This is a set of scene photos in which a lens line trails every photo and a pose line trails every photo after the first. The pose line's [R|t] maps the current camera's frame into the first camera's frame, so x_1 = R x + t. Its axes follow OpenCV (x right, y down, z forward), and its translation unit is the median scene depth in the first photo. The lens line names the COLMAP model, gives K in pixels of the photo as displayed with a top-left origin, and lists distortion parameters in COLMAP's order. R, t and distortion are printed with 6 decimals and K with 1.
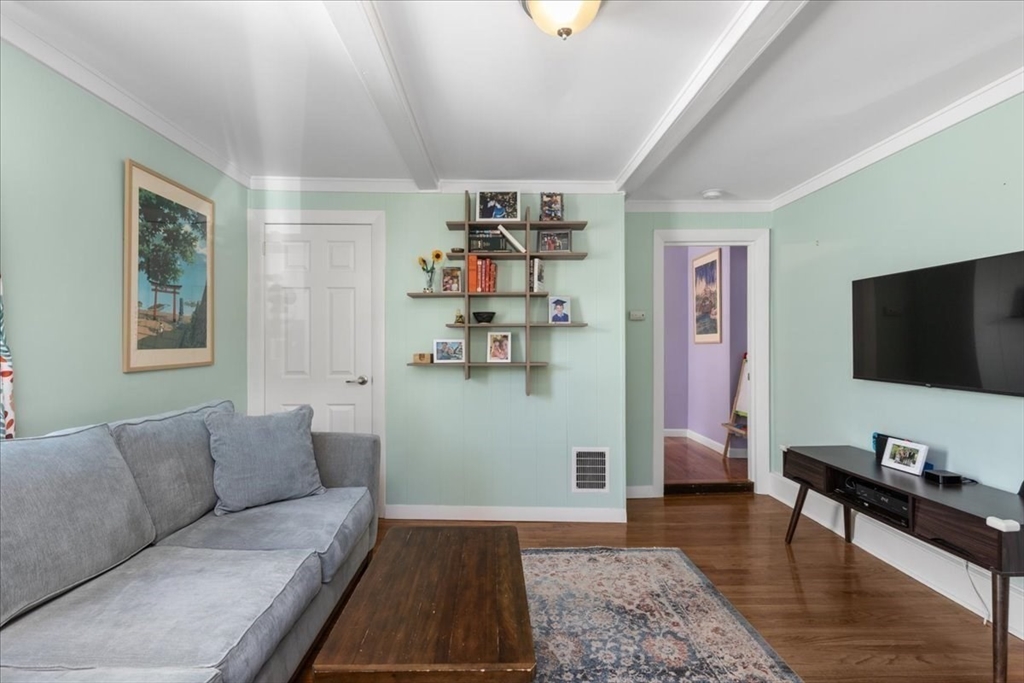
lens RADIAL K [[470.1, 0, 508.9], [0, 470.1, 341.6], [0, 0, 1]] dist [0.005944, -0.000314]
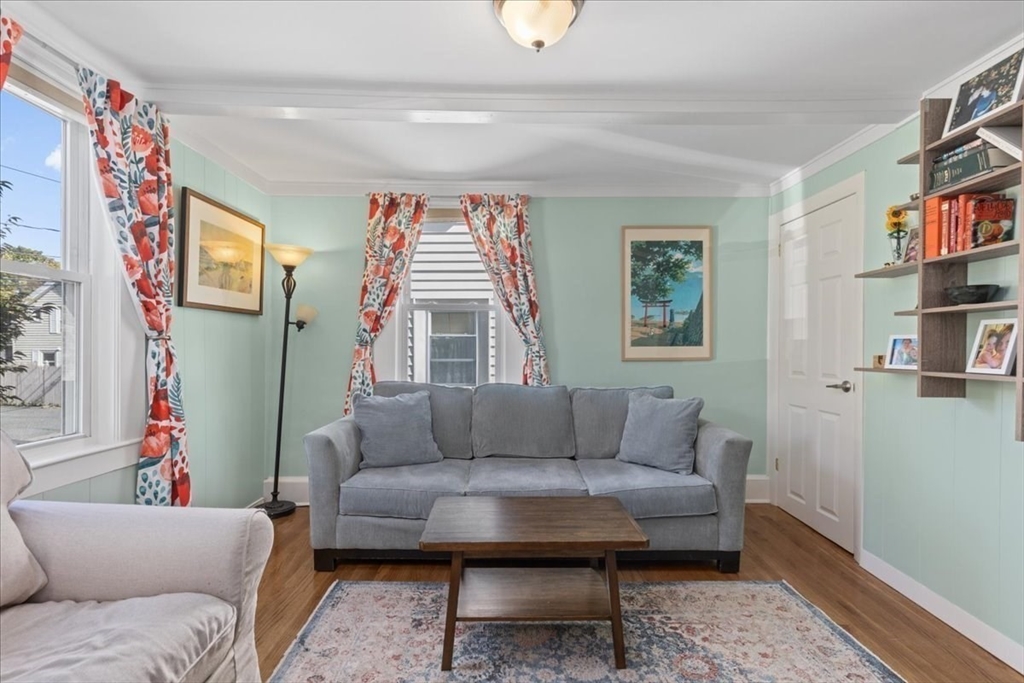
lens RADIAL K [[482.2, 0, 514.4], [0, 482.2, 347.0], [0, 0, 1]] dist [0.008484, -0.000456]
pose [[-0.004695, 0.002281, -0.999986, 0.716818], [0.003458, 0.999991, 0.002265, 0.012328], [0.999983, -0.003447, -0.004703, 0.566263]]
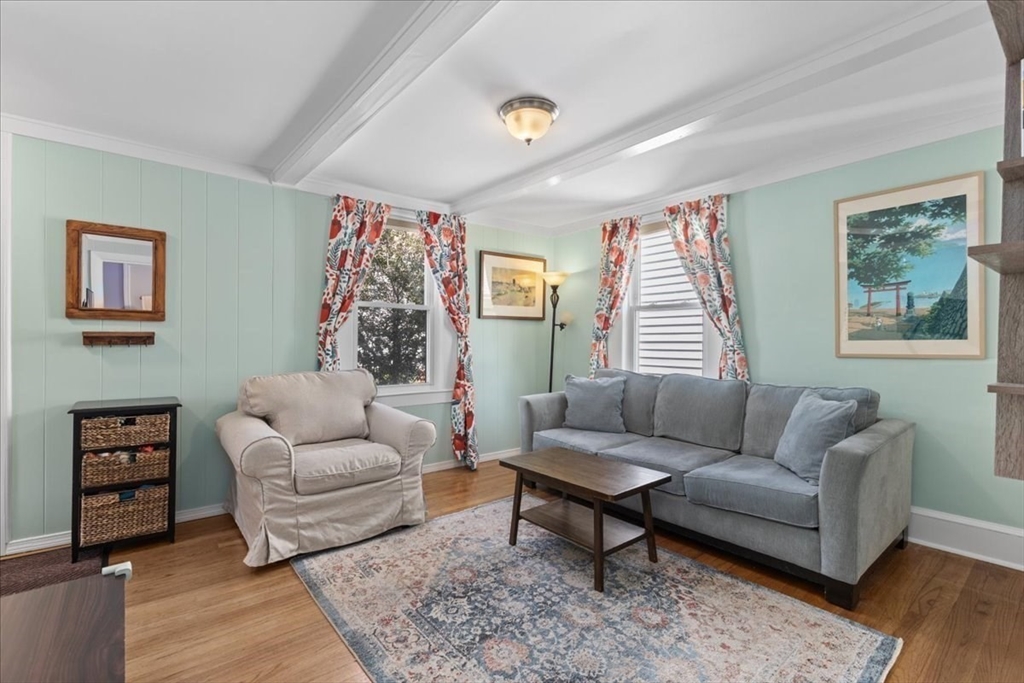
lens RADIAL K [[470.1, 0, 508.9], [0, 470.1, 341.6], [0, 0, 1]] dist [0.005944, -0.000314]
pose [[-0.792269, 0.000797, -0.610171, 0.680244], [0.003280, 0.999990, -0.002953, 0.018834], [0.610163, -0.004341, -0.792264, 1.321261]]
